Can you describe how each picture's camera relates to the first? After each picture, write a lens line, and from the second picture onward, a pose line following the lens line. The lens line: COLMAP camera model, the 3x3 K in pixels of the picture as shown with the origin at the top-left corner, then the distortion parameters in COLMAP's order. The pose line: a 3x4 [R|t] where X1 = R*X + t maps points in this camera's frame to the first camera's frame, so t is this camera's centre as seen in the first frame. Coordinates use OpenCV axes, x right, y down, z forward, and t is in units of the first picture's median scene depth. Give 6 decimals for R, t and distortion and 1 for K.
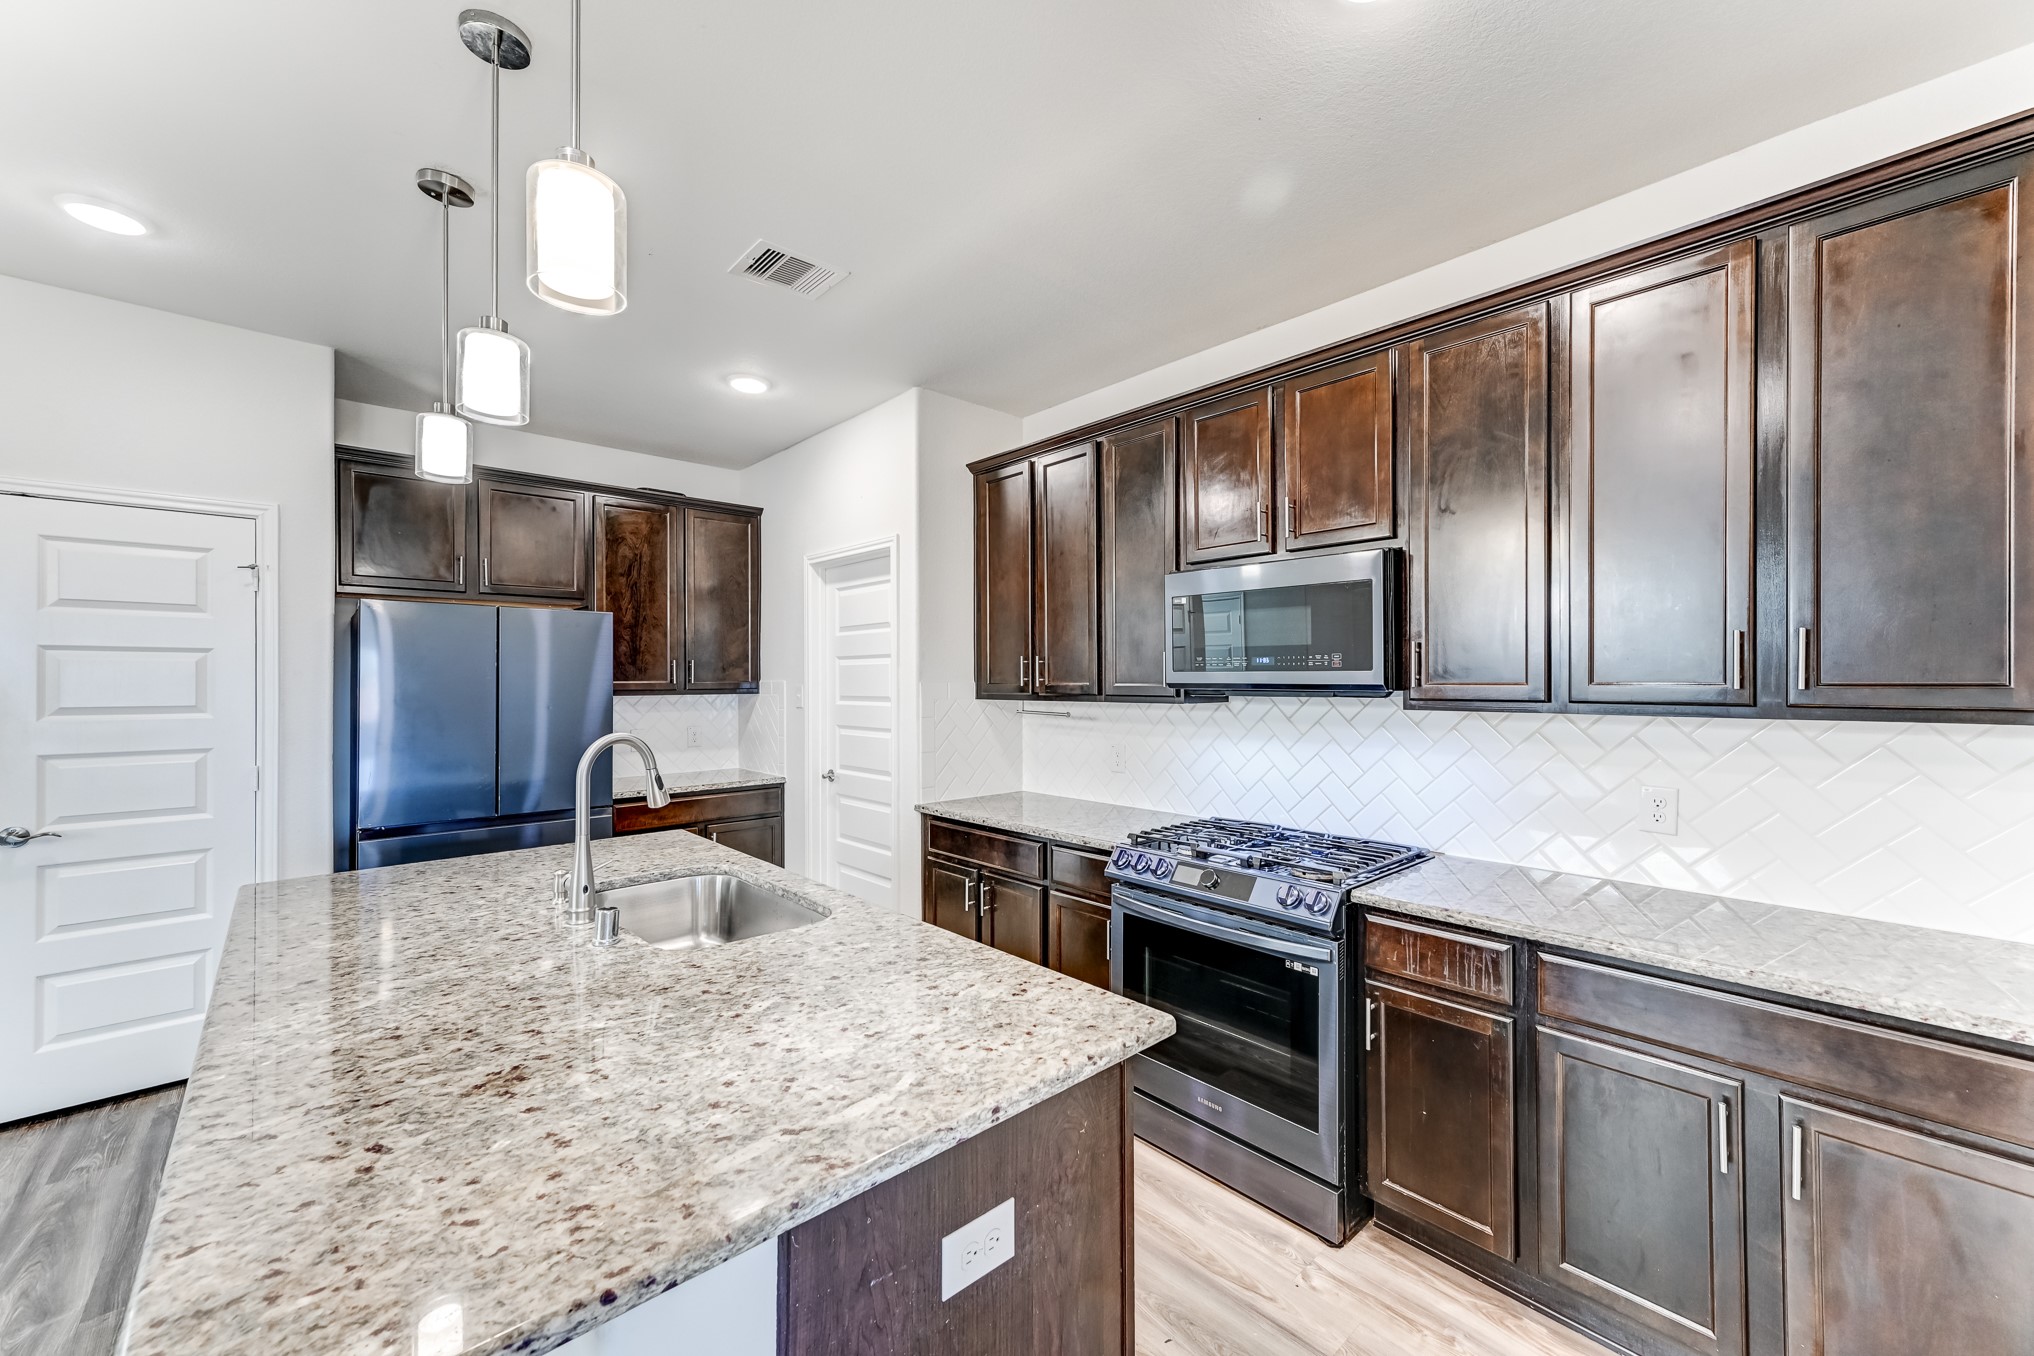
lens RADIAL K [[791.3, 0, 1017.3], [0, 791.3, 677.5], [0, 0, 1]] dist [0.010669, 0.000264]
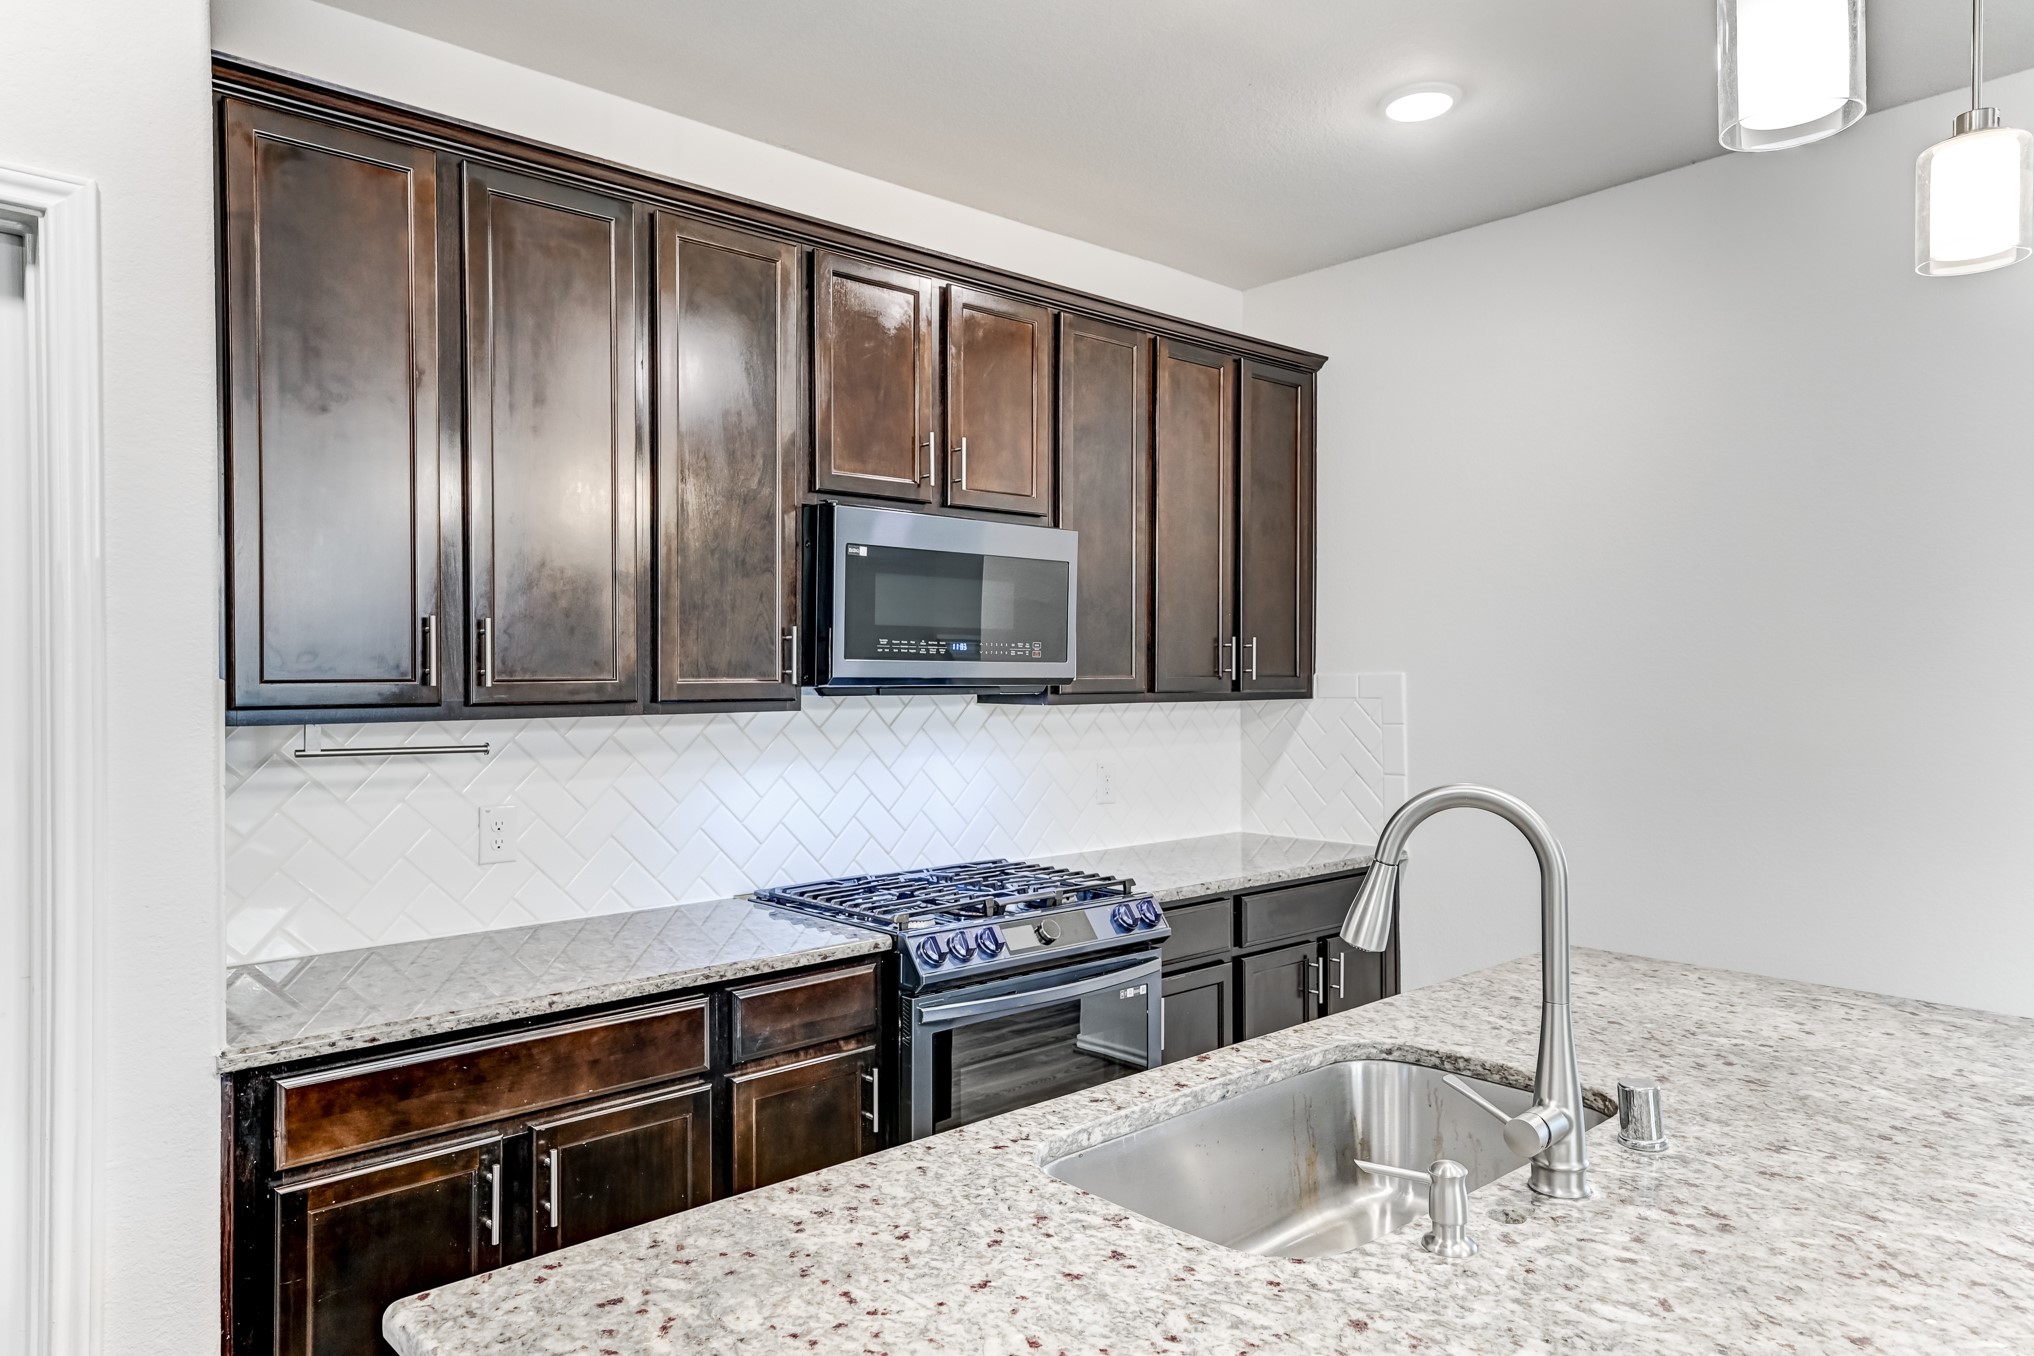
lens RADIAL K [[1310.4, 0, 1017.0], [0, 1310.4, 678.0], [0, 0, 1]] dist [0.022258, 0.002041]
pose [[0.002351, -0.000612, 0.999997, -1.157863], [-0.001606, 0.999999, 0.000616, 0.008957], [-0.999996, -0.001607, 0.002350, 1.156902]]
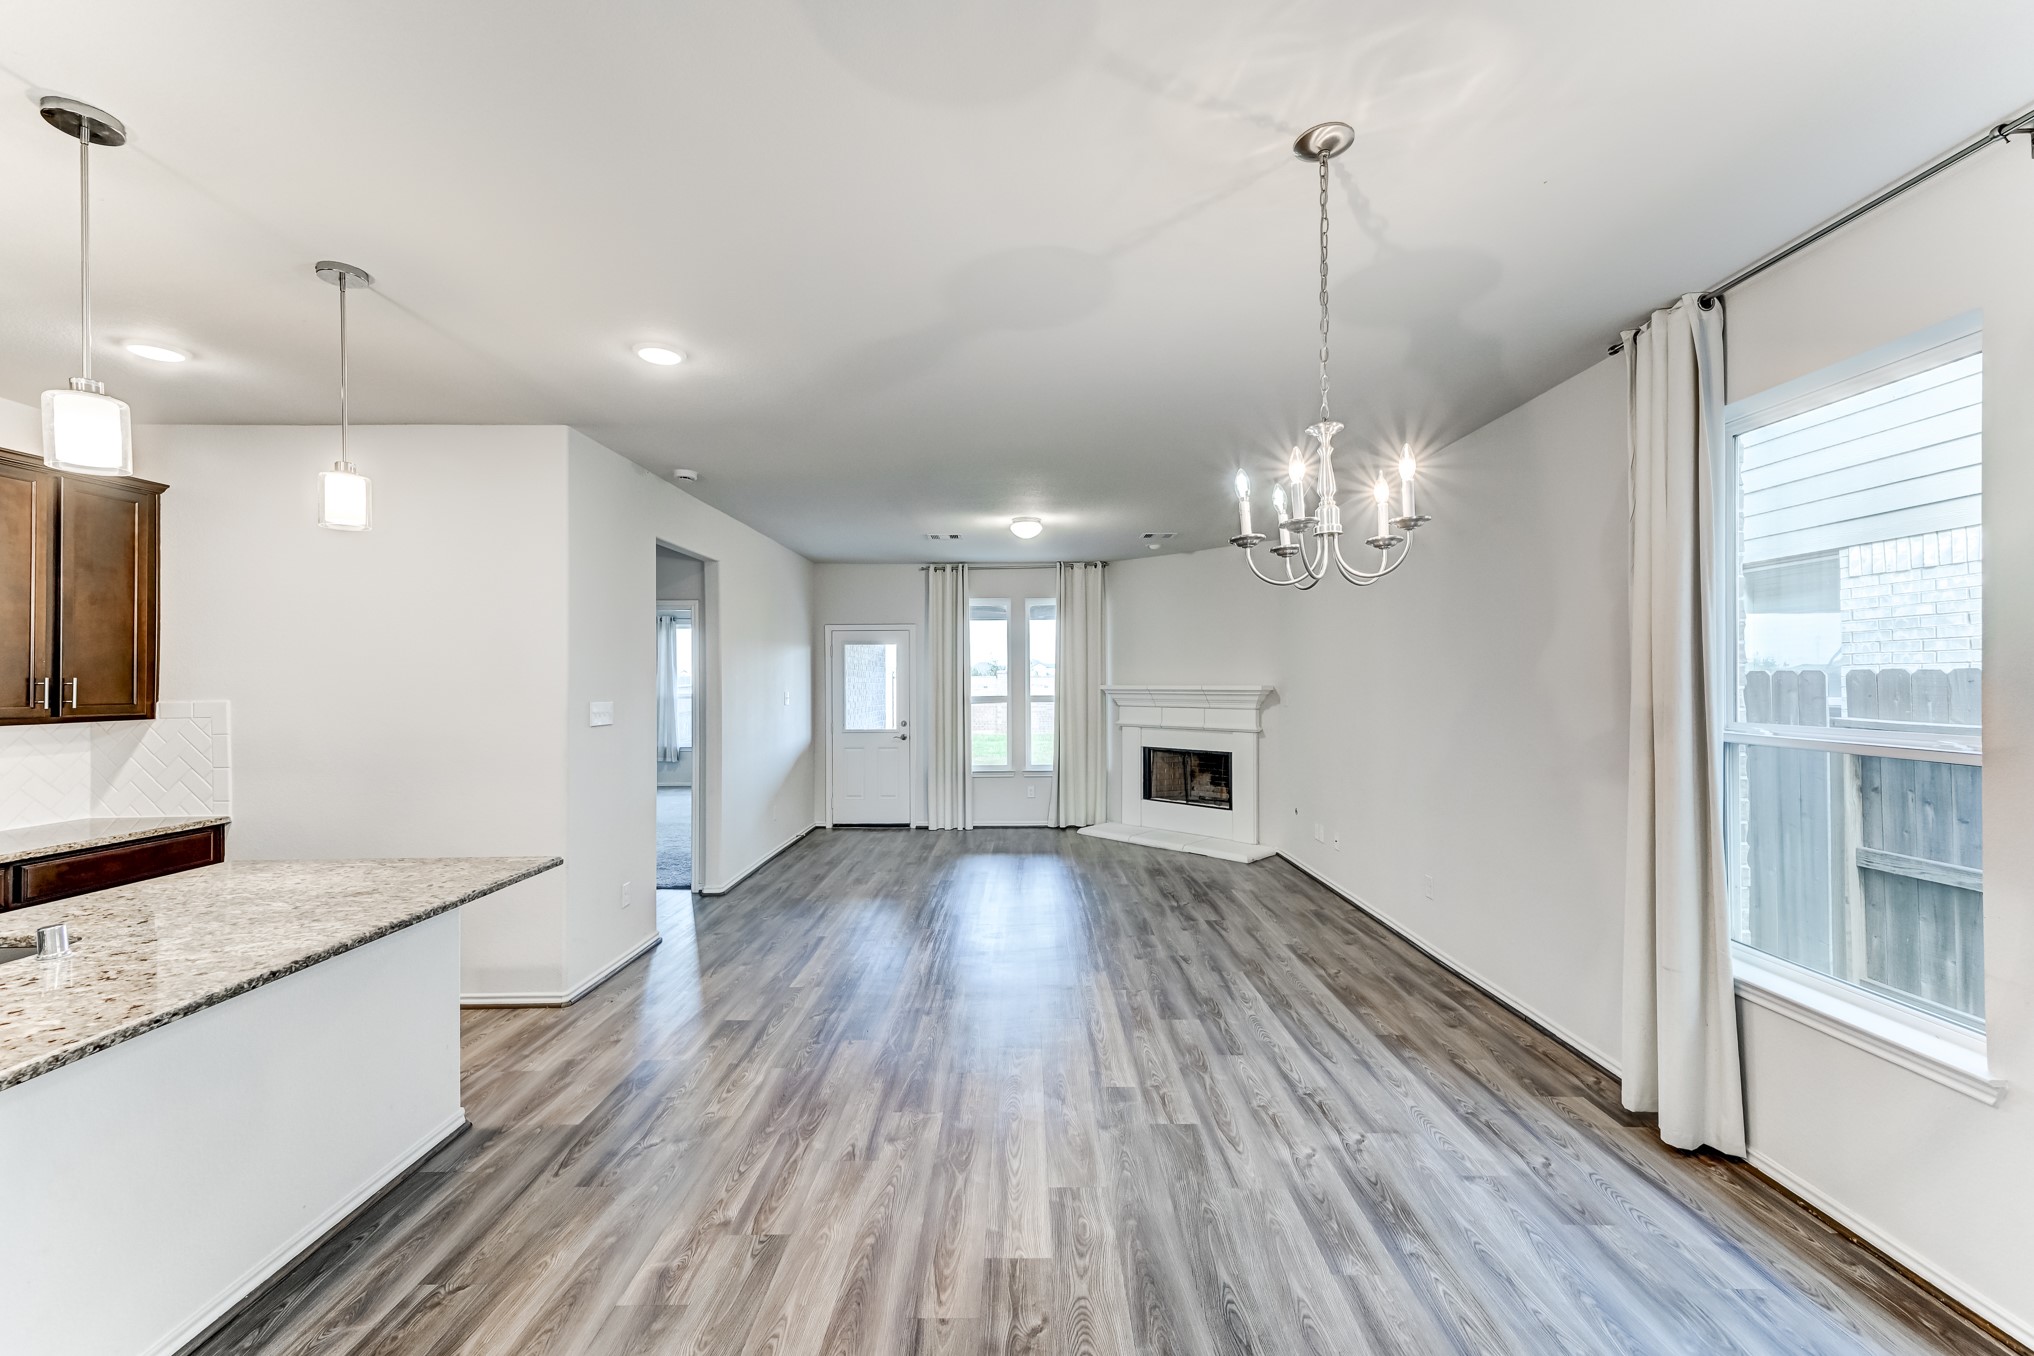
lens RADIAL K [[782.1, 0, 1014.8], [0, 782.1, 671.9], [0, 0, 1]] dist [-0.000216, -0.000028]
pose [[-0.756815, 0.024365, 0.653174, -1.741147], [0.014658, 0.999686, -0.020307, -0.000800], [-0.653464, -0.005794, -0.756935, 0.761847]]
